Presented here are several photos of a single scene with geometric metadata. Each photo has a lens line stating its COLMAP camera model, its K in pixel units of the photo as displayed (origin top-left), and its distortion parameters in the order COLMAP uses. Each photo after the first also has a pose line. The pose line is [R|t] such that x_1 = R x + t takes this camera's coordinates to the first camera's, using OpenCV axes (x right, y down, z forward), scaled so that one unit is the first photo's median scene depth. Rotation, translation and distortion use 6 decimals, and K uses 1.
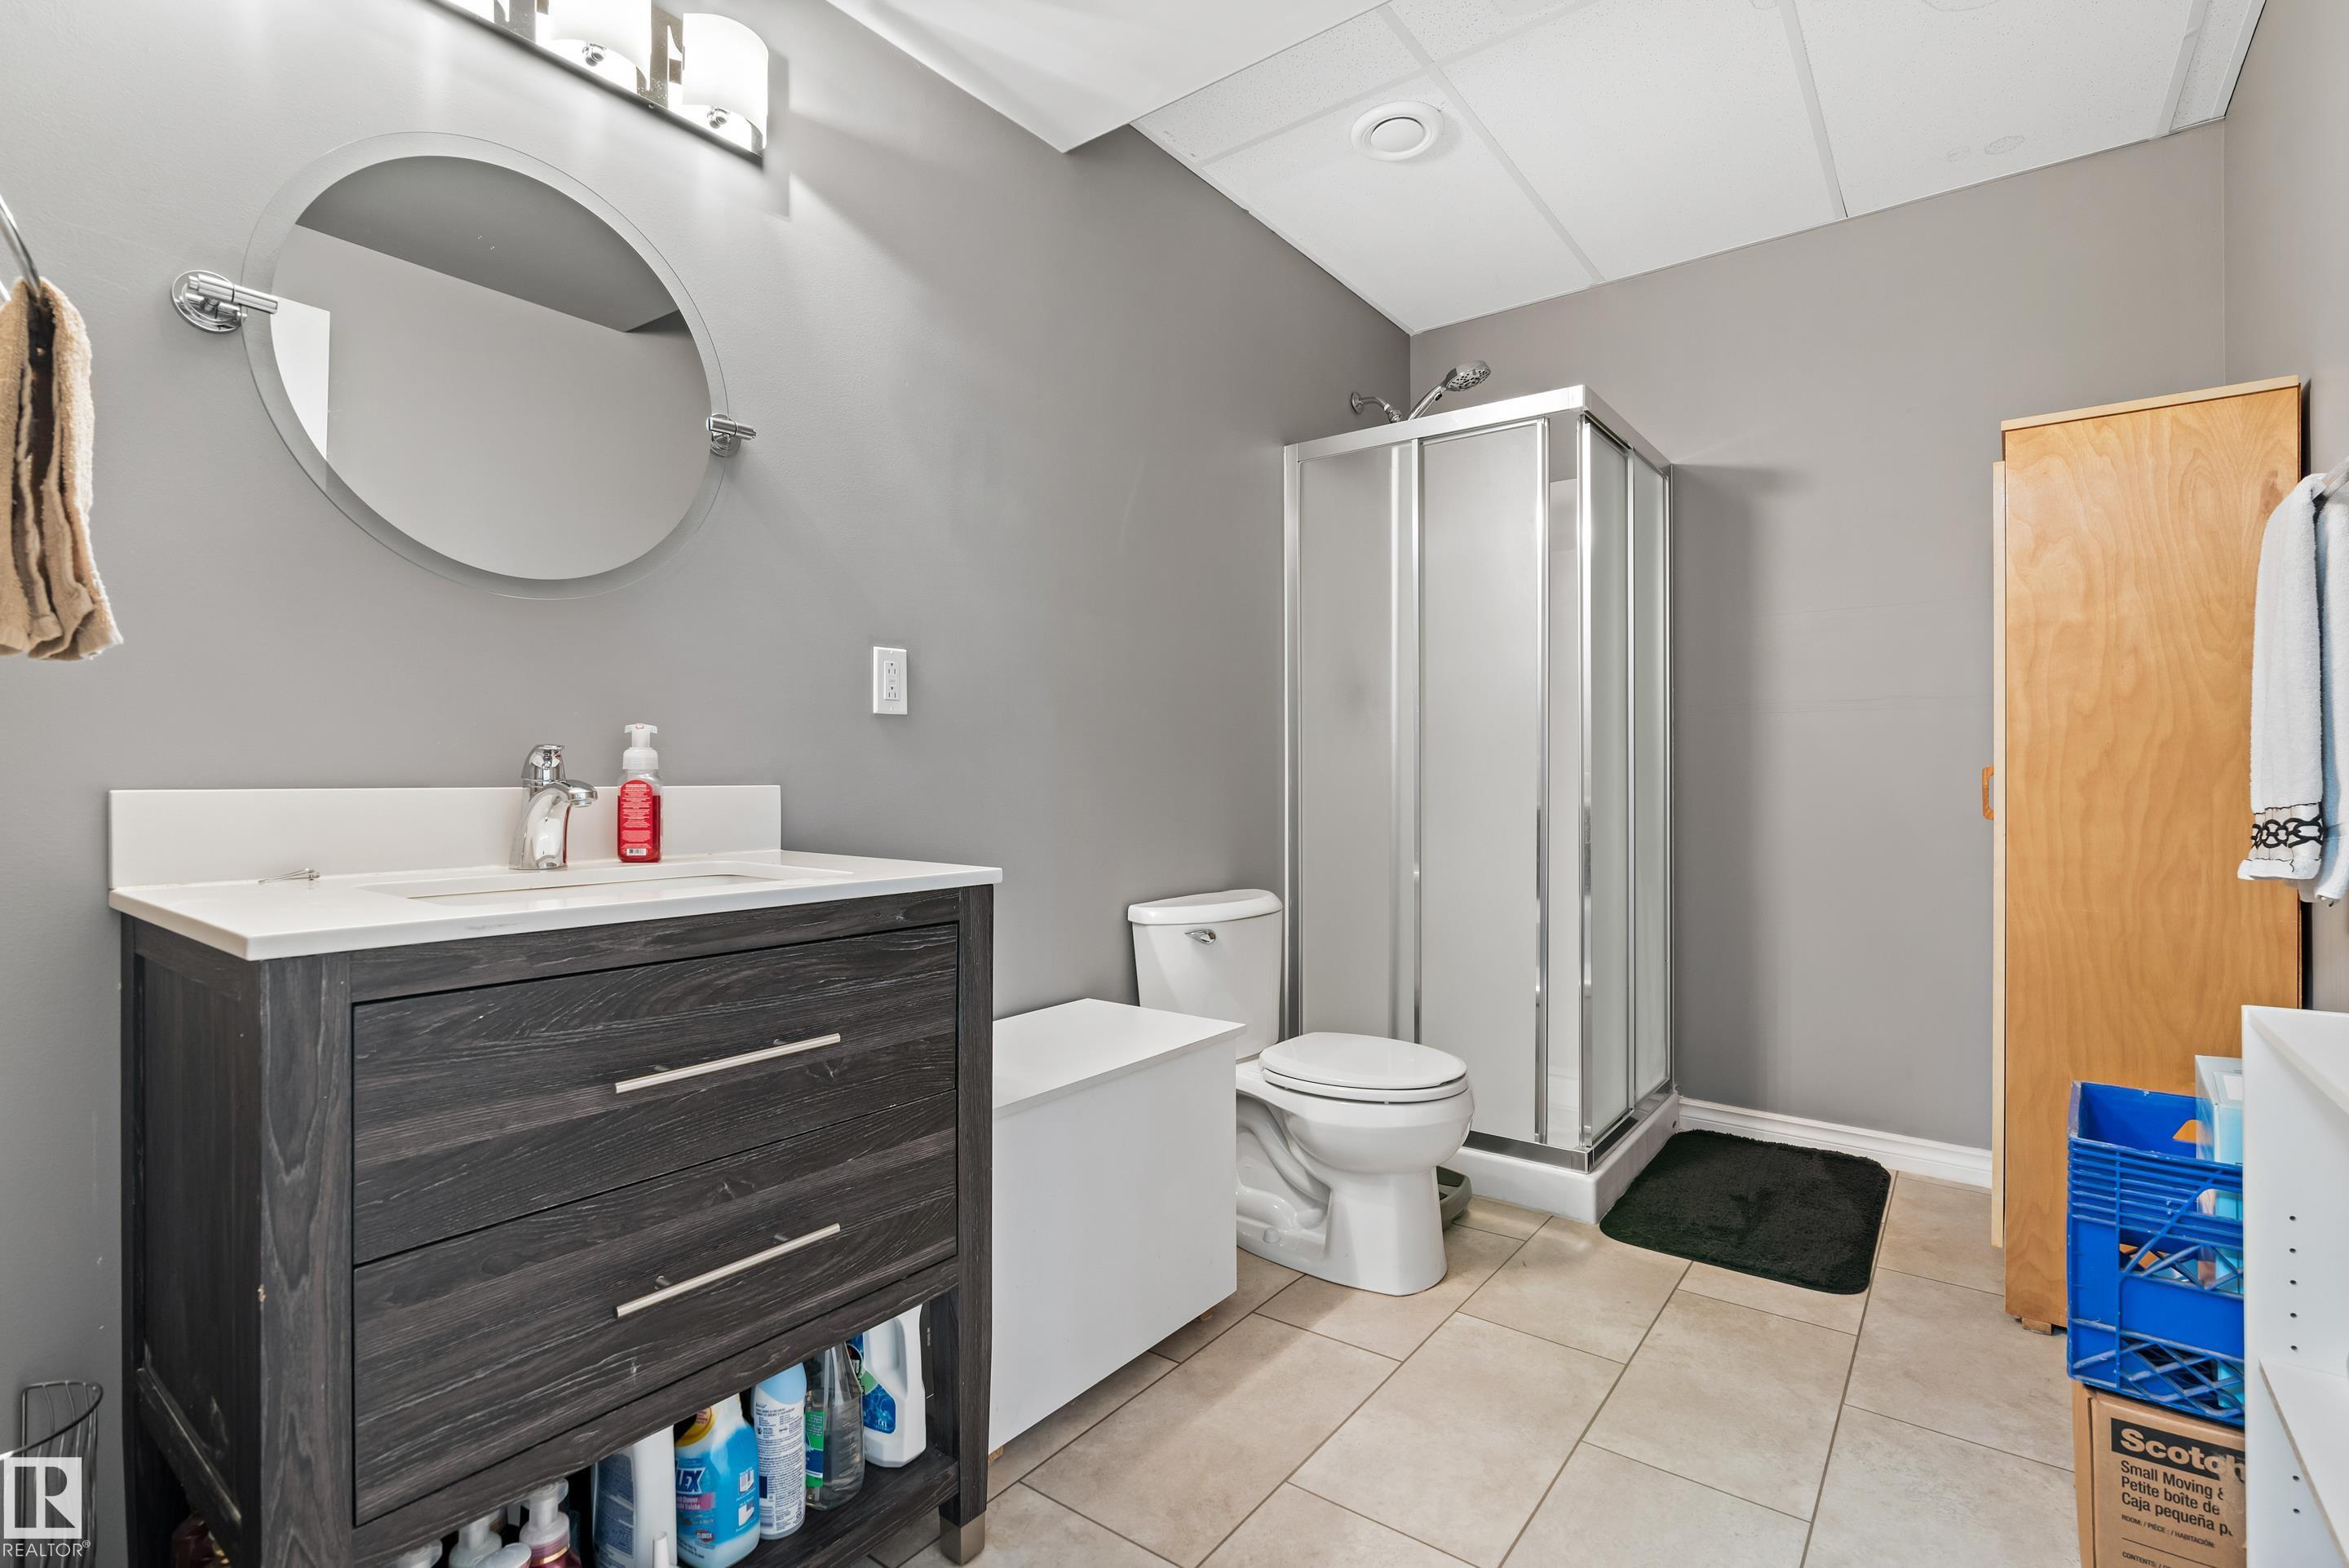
lens RADIAL K [[1091.3, 0, 1173.2], [0, 1091.3, 772.4], [0, 0, 1]] dist [-0.010514, 0.001567]
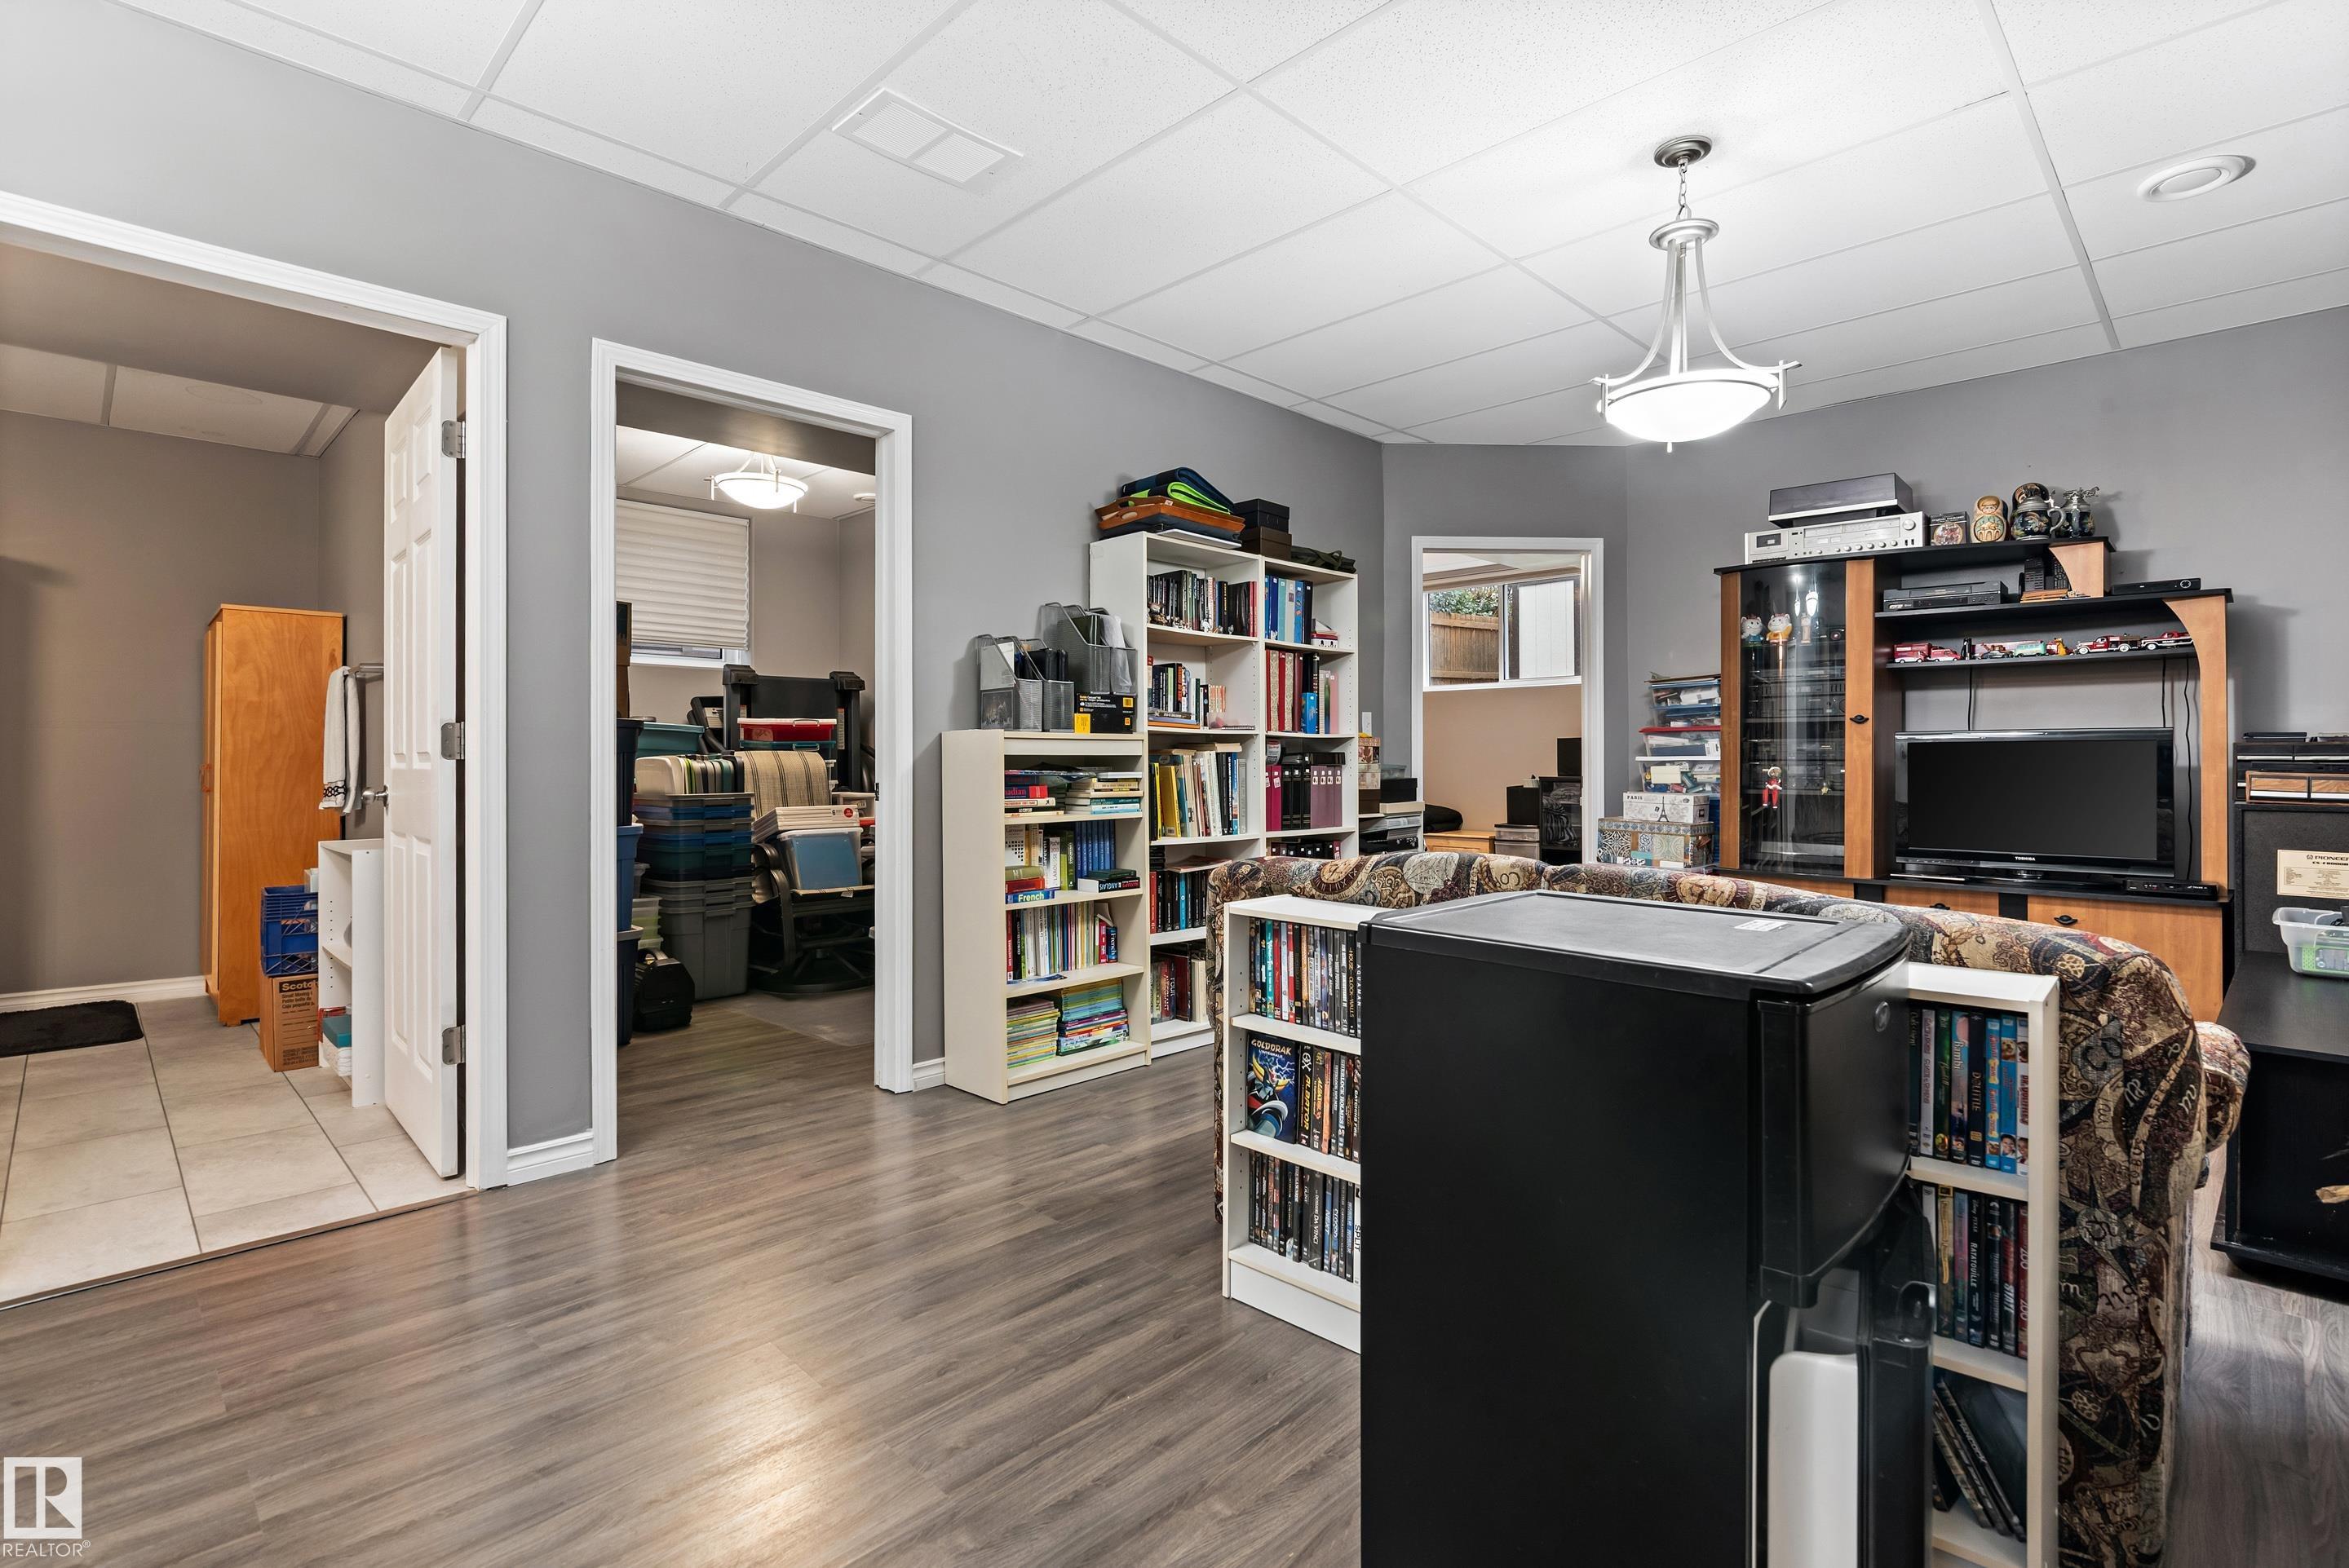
lens RADIAL K [[1091.3, 0, 1173.2], [0, 1091.3, 772.4], [0, 0, 1]] dist [-0.010514, 0.001567]
pose [[0.133639, 0.001043, 0.991030, -1.137004], [-0.010958, 0.999940, 0.000425, -0.013732], [-0.990970, -0.010916, 0.133642, -1.185083]]
